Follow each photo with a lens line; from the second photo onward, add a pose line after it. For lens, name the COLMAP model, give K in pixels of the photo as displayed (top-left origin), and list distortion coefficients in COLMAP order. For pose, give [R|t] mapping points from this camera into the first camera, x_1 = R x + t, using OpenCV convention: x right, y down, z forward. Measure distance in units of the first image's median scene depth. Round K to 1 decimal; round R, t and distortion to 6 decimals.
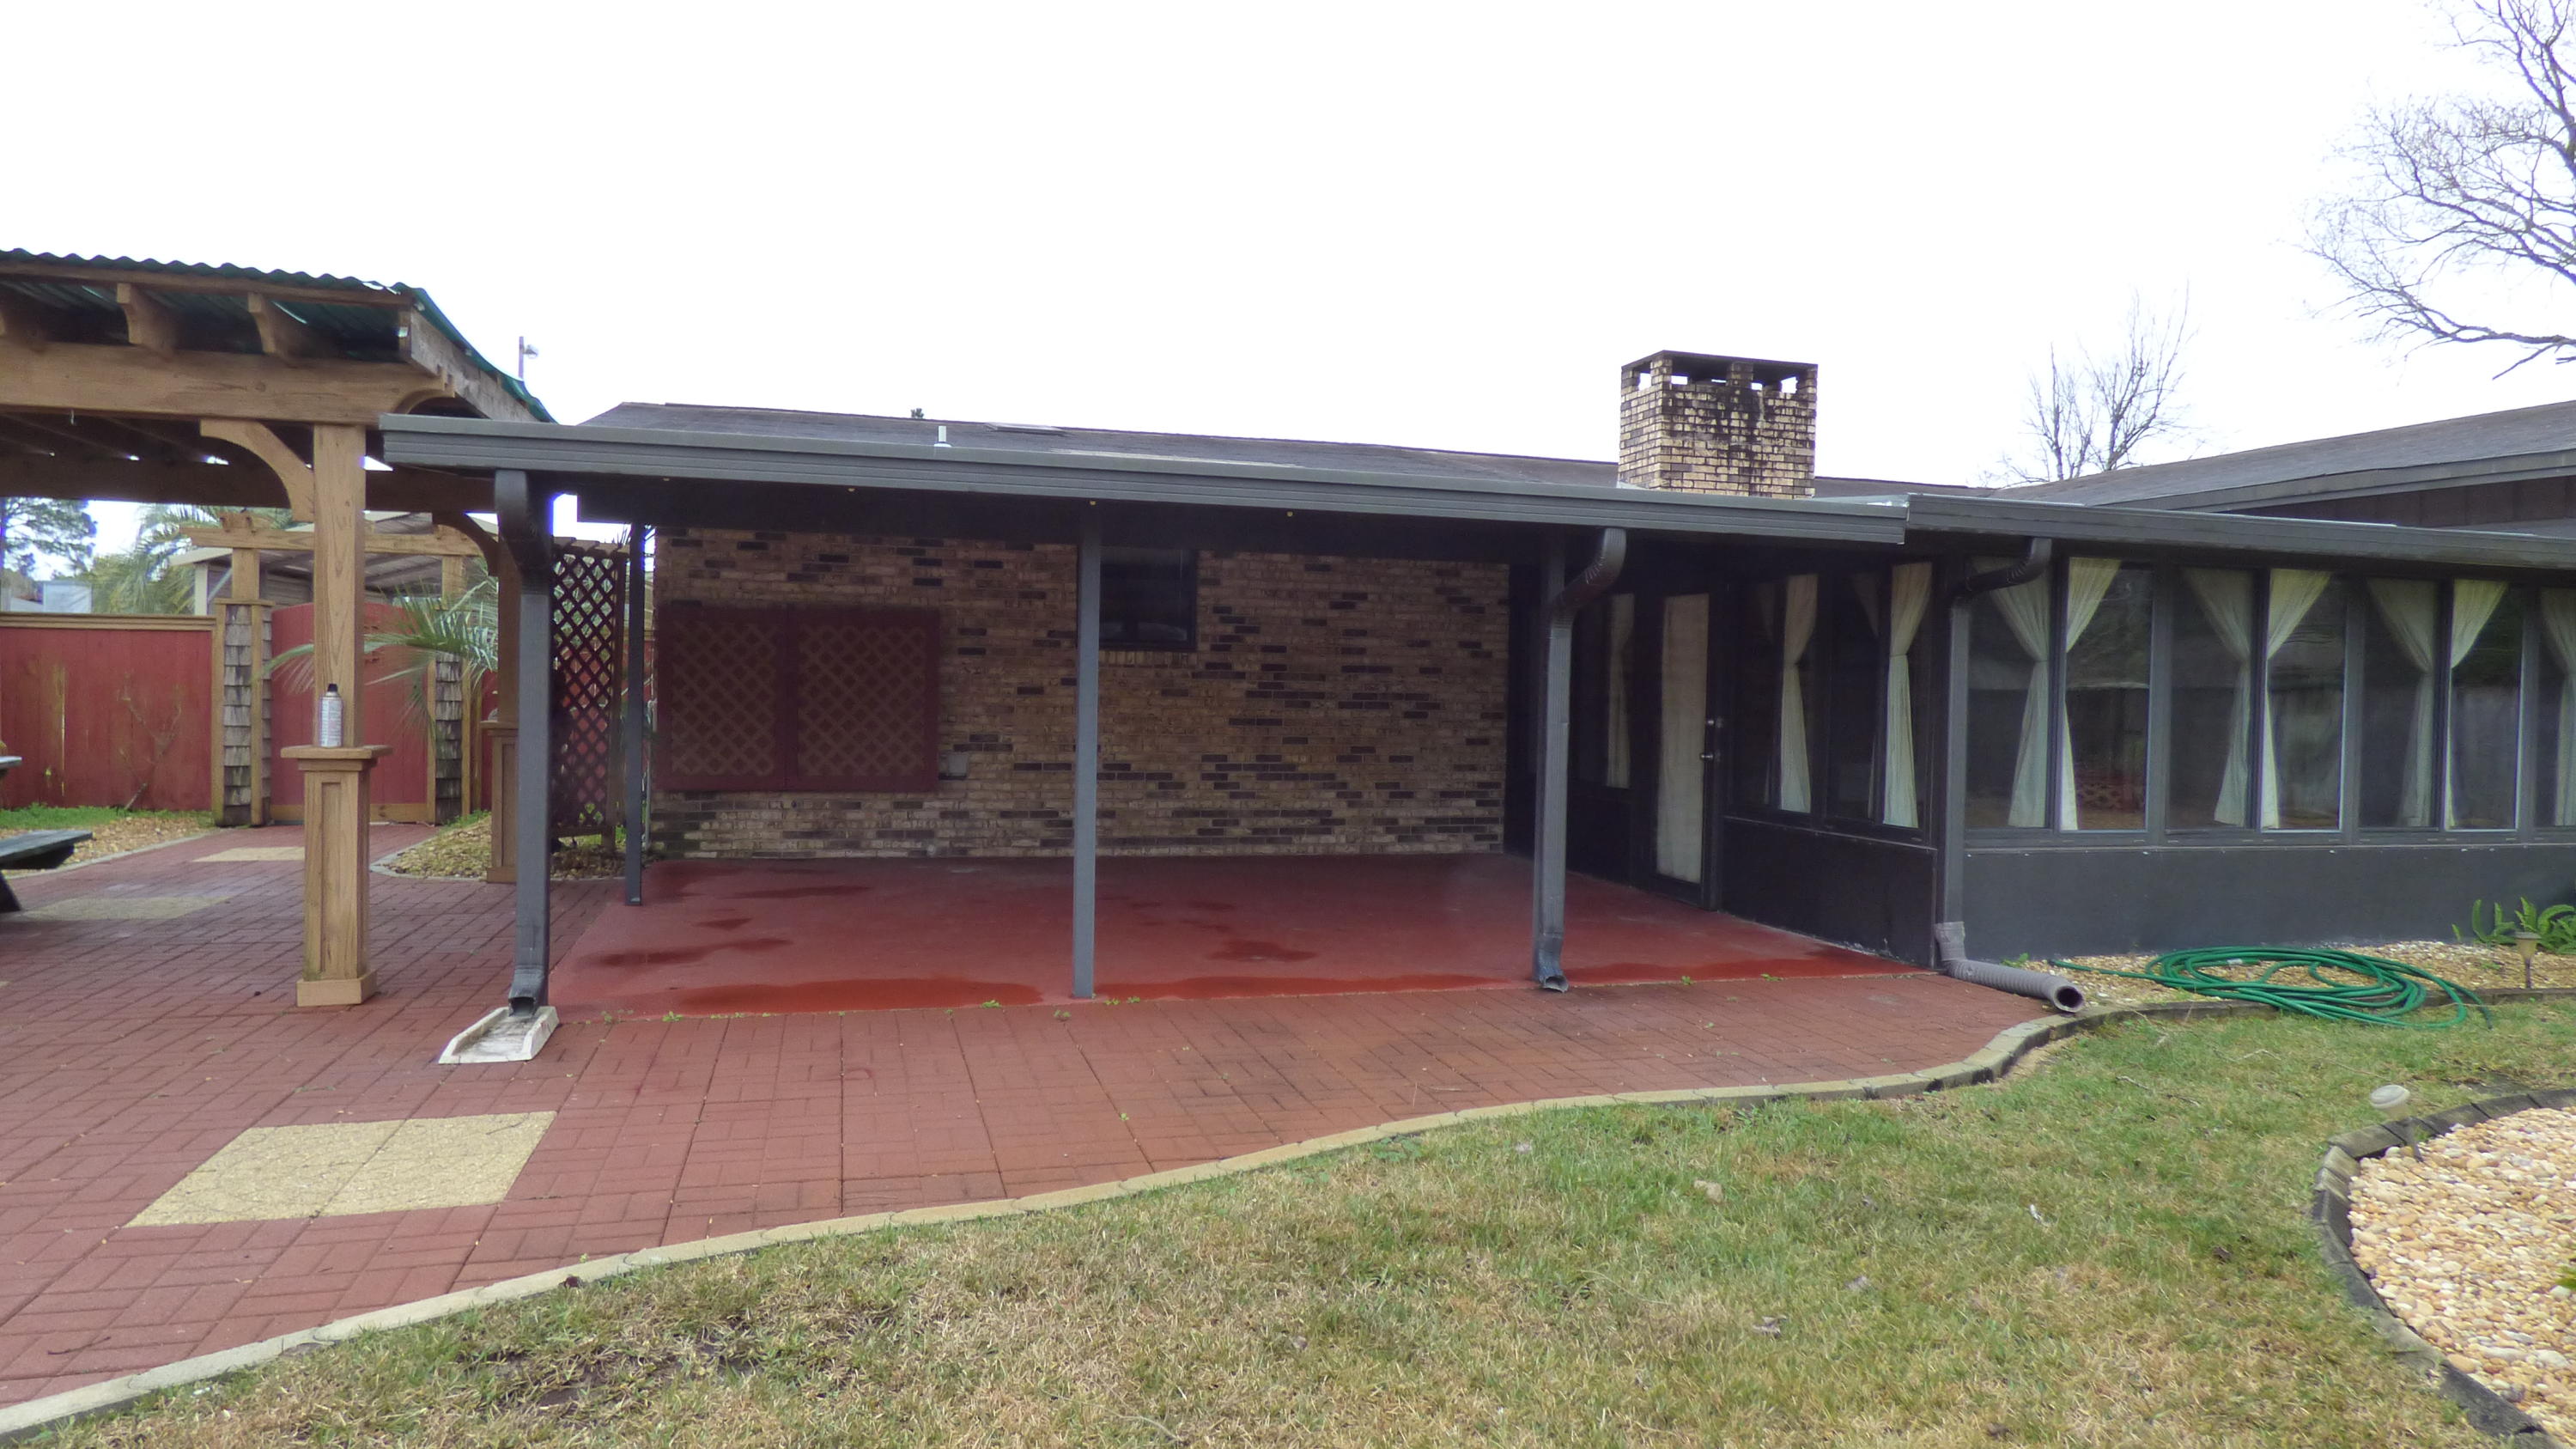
lens RADIAL K [[1575.5, 0, 1288.4], [0, 1575.5, 708.1], [0, 0, 1]] dist [-0.005125, -0.002185]
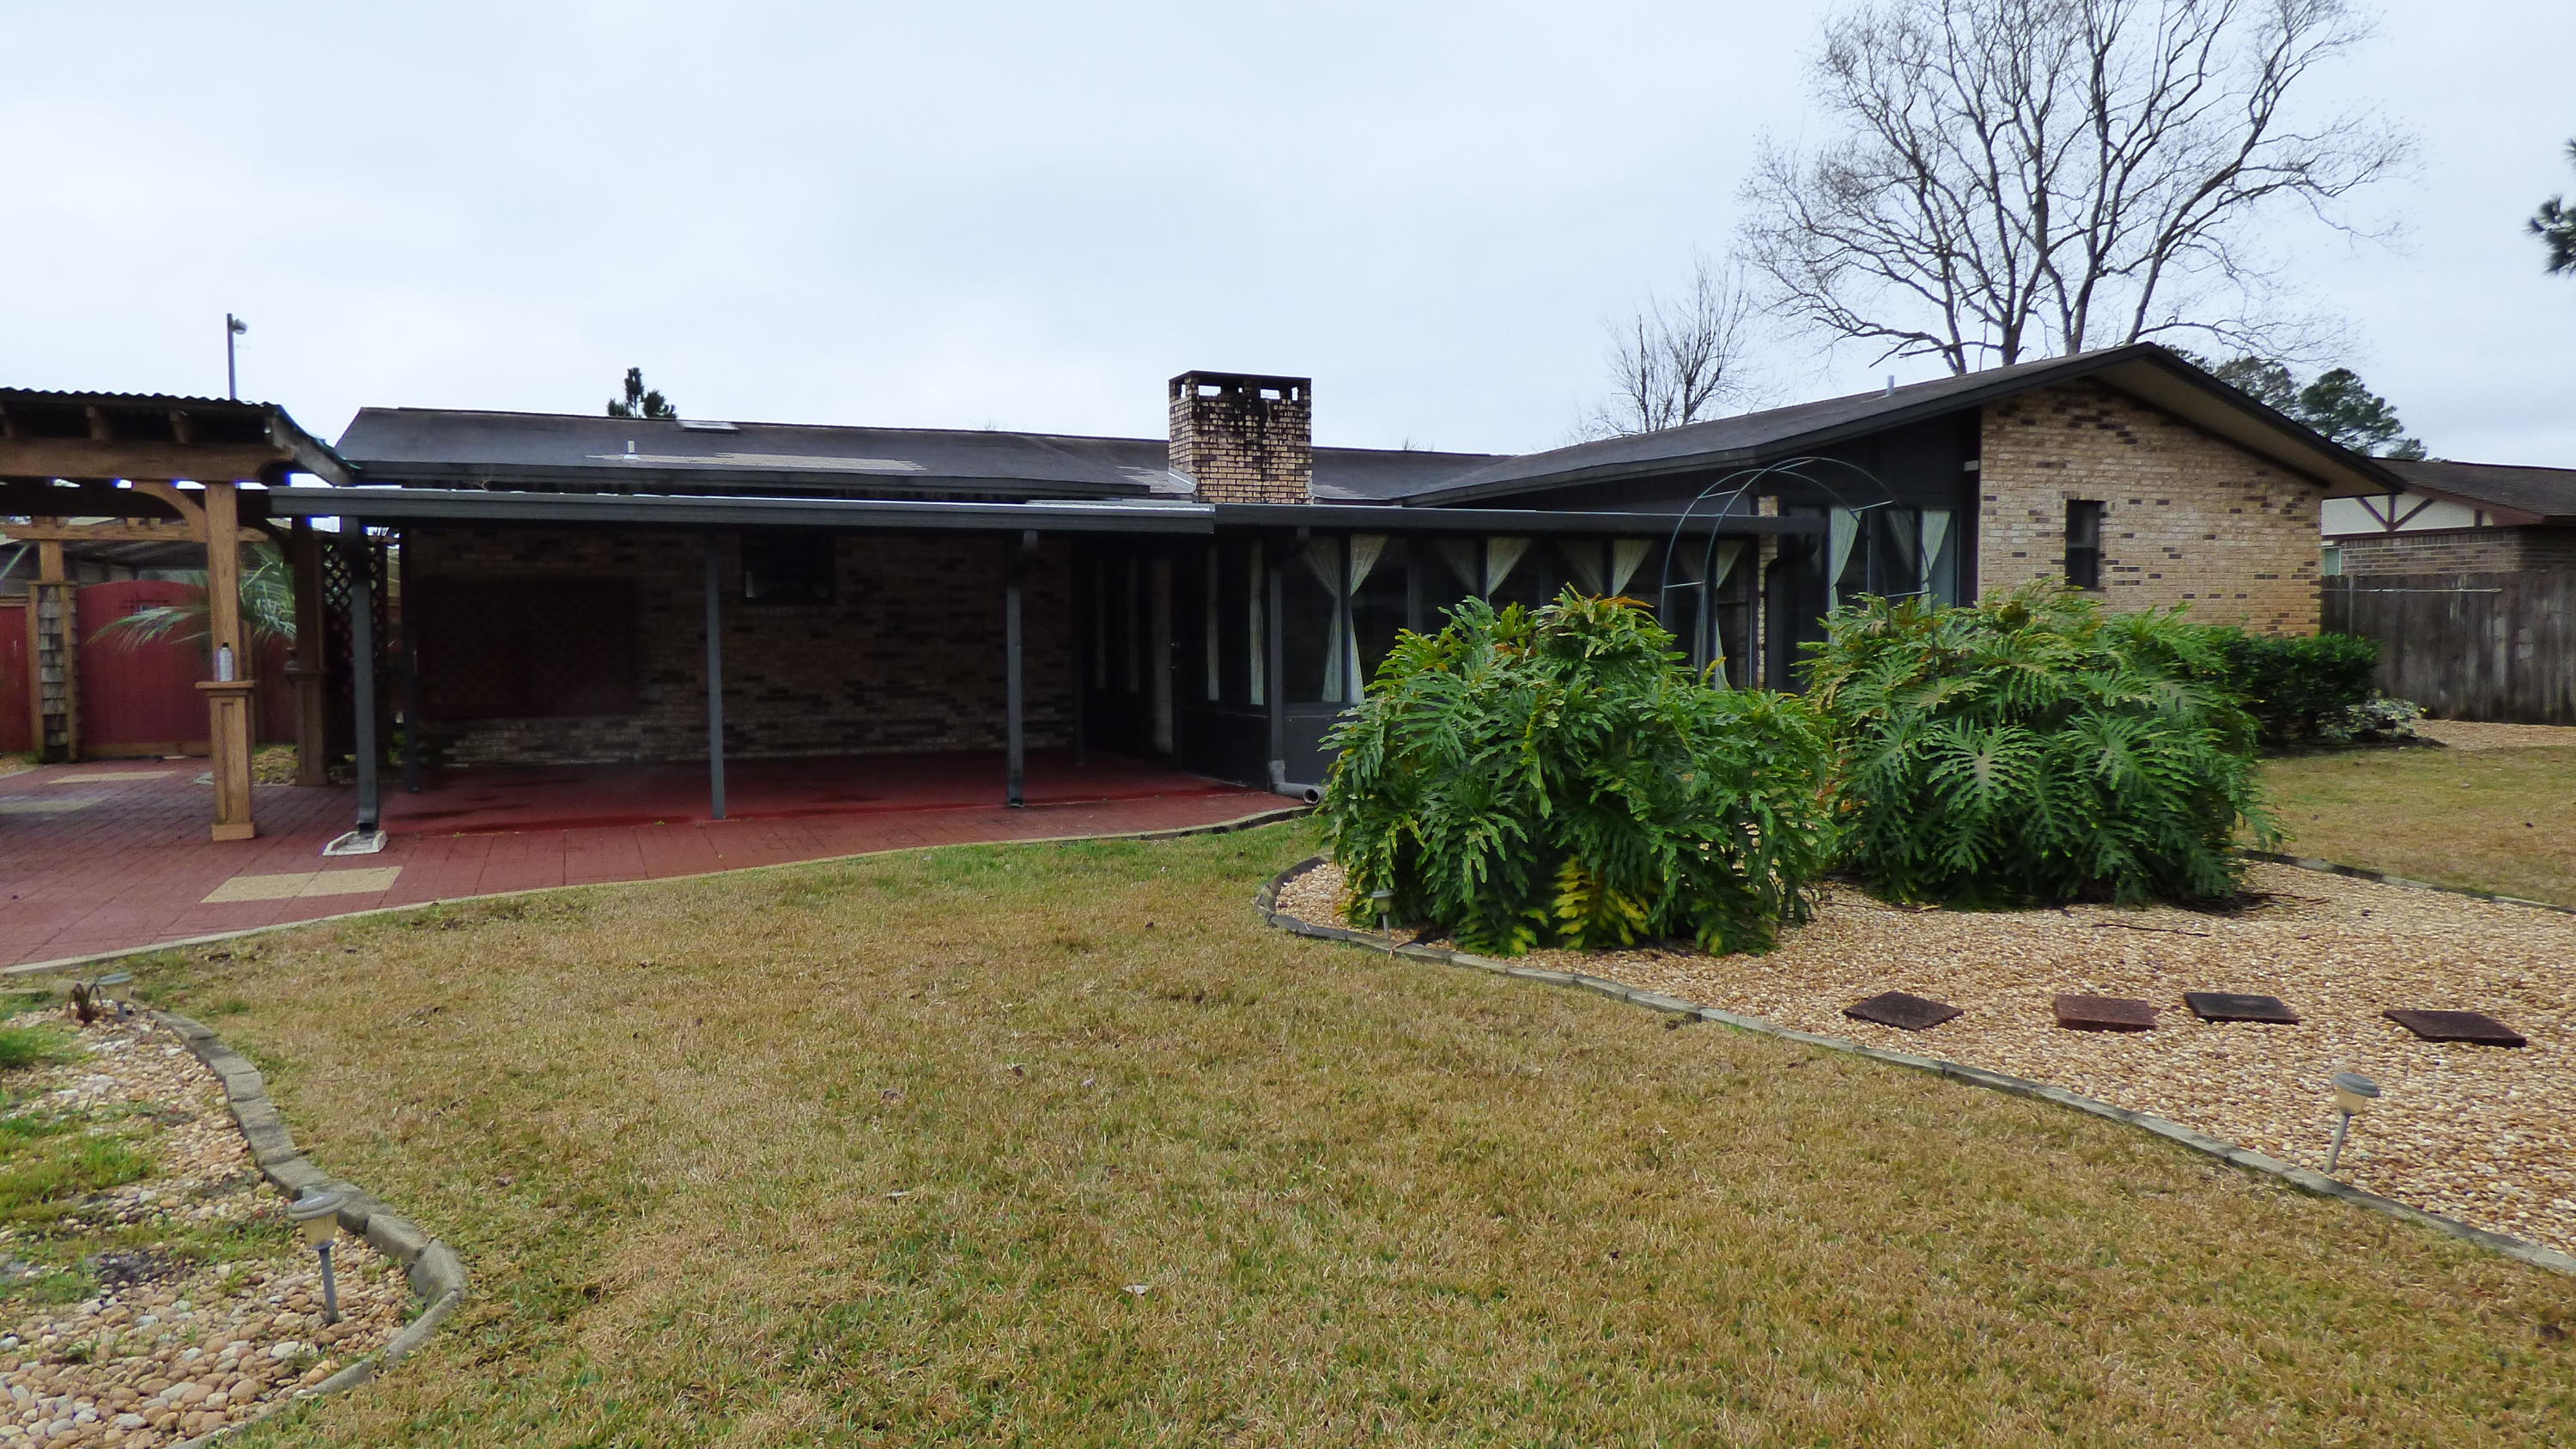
lens RADIAL K [[1575.5, 0, 1274.0], [0, 1575.5, 712.8], [0, 0, 1]] dist [-0.005125, -0.002185]
pose [[0.989486, -0.034411, 0.140475, 0.118817], [0.028493, 0.998628, 0.043925, 0.008366], [-0.141794, -0.039461, 0.989109, -0.387542]]
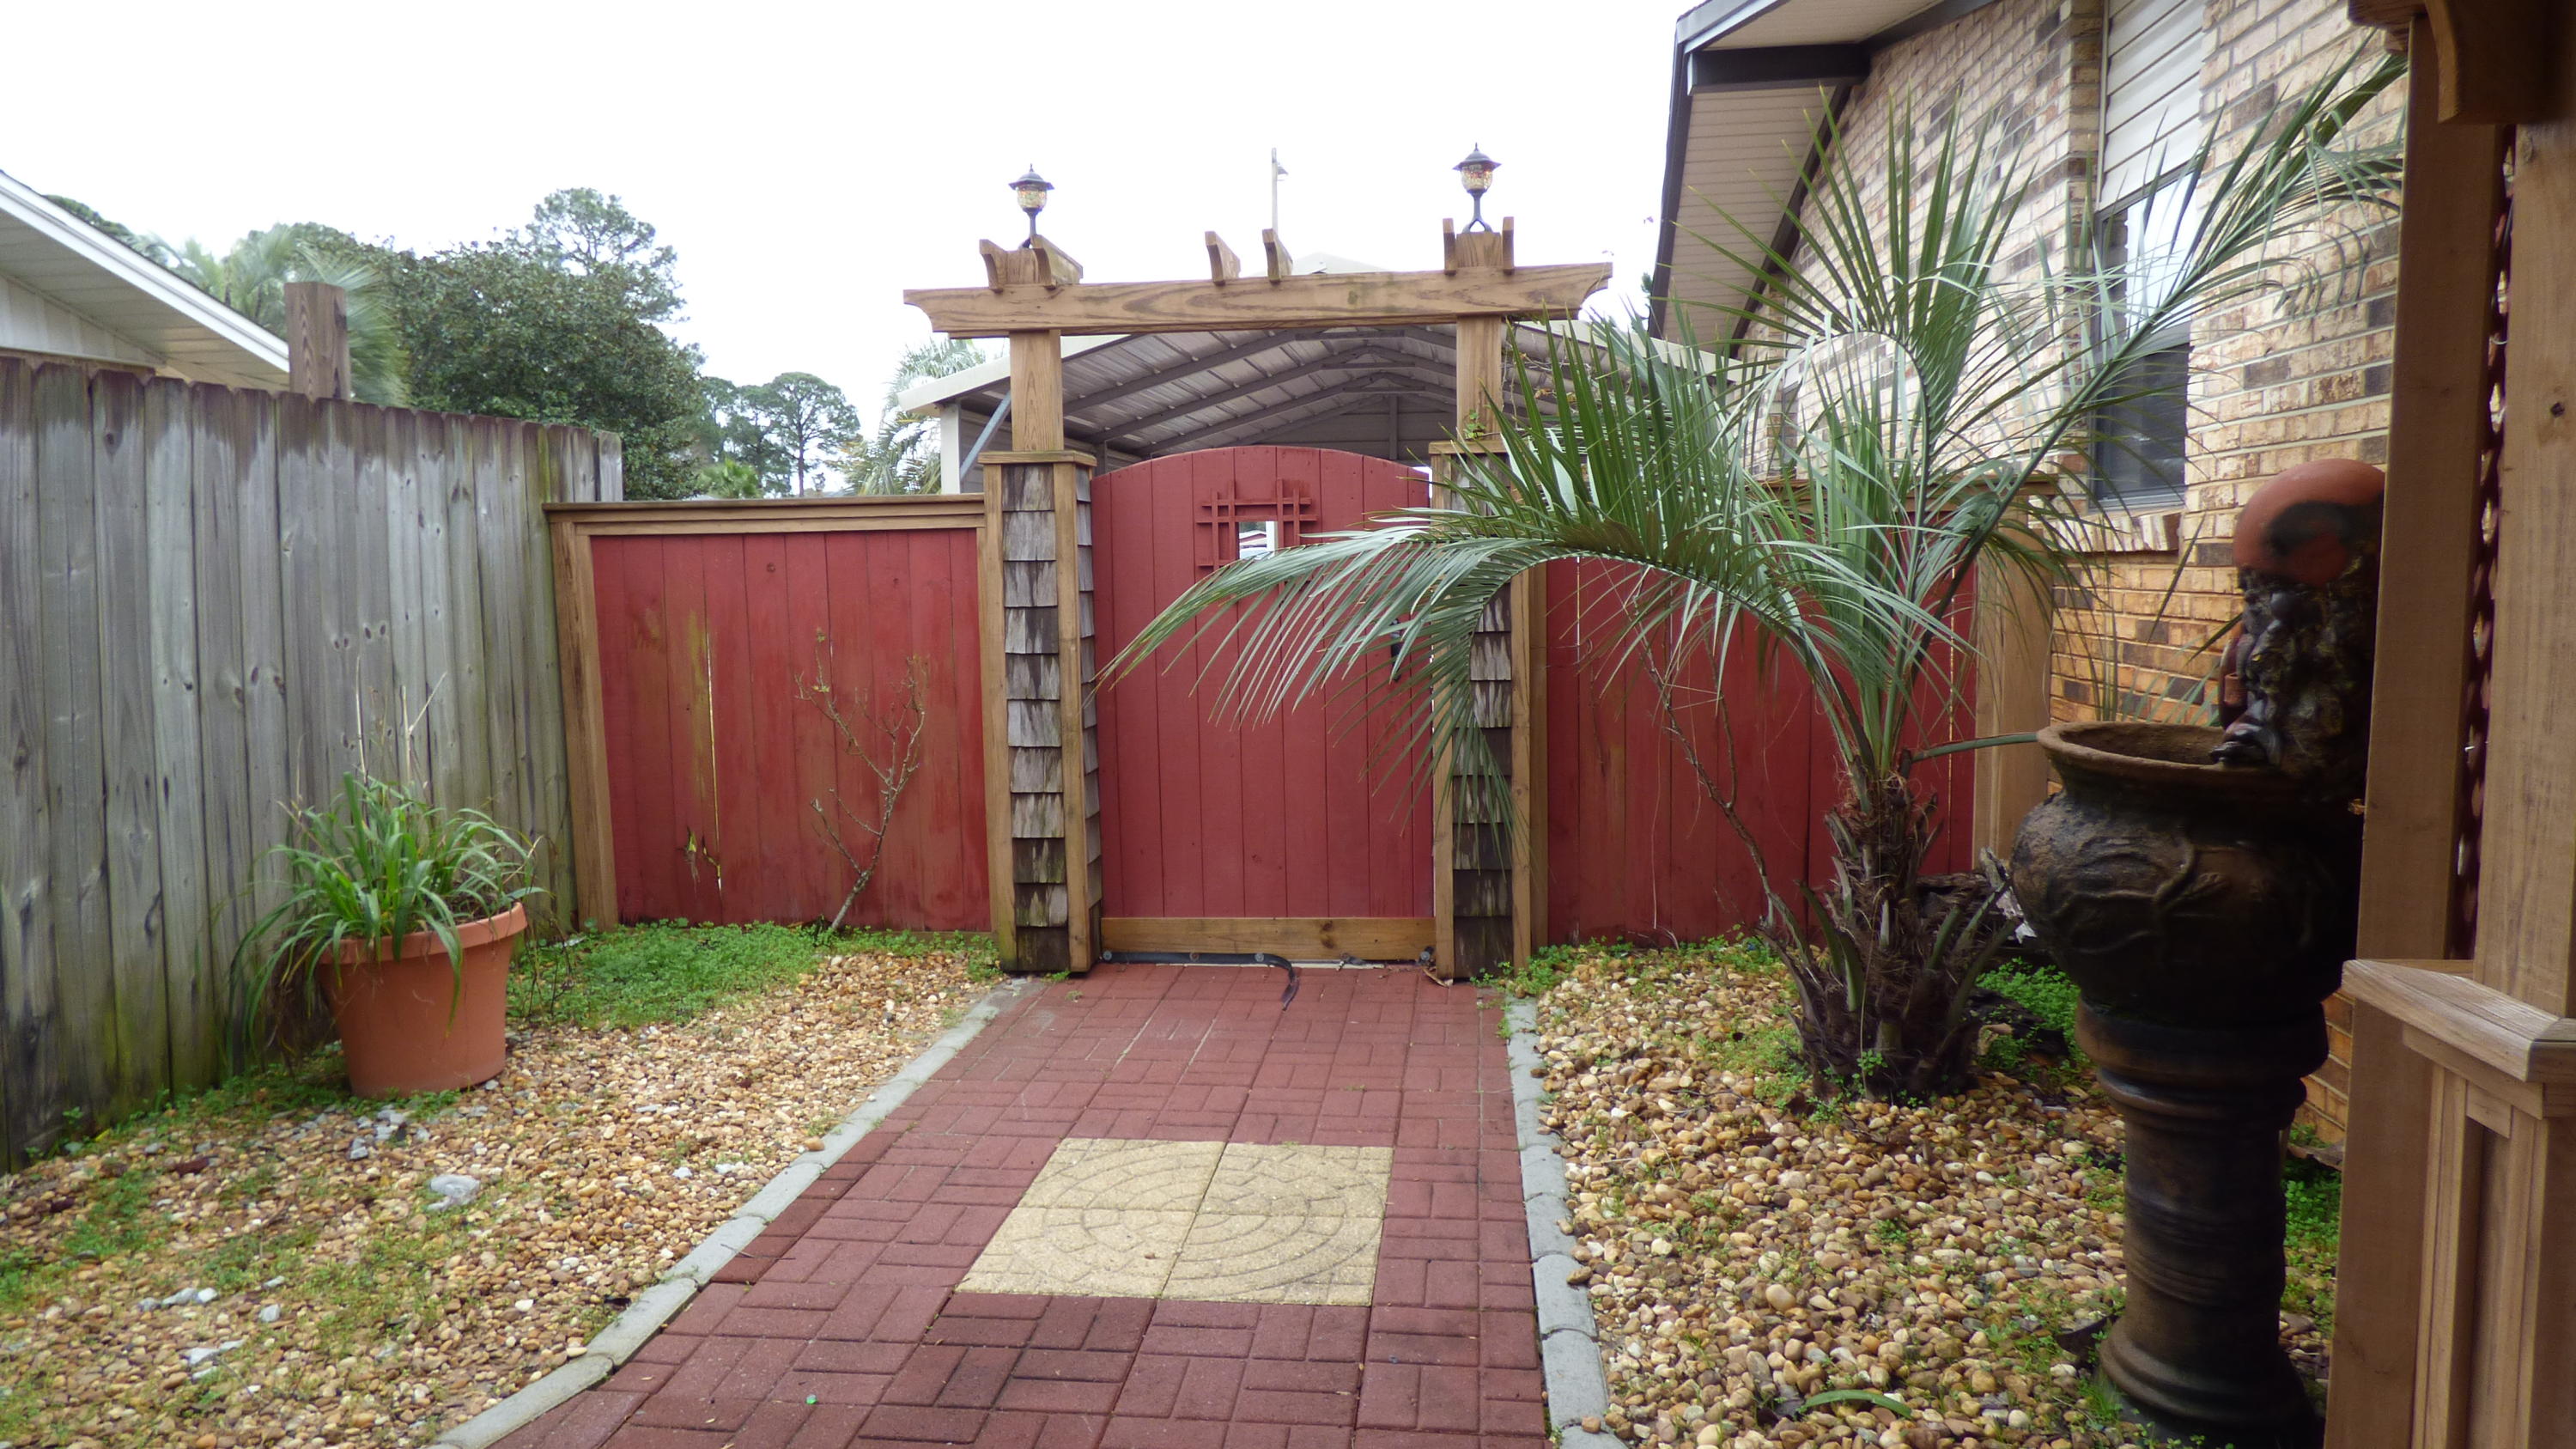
lens RADIAL K [[1575.5, 0, 1296.7], [0, 1575.5, 725.0], [0, 0, 1]] dist [-0.005125, -0.002185]
pose [[0.924072, 0.008904, -0.382115, -0.460340], [0.025155, 0.996144, 0.084044, -0.031182], [0.381390, -0.087275, 0.920285, 0.662517]]
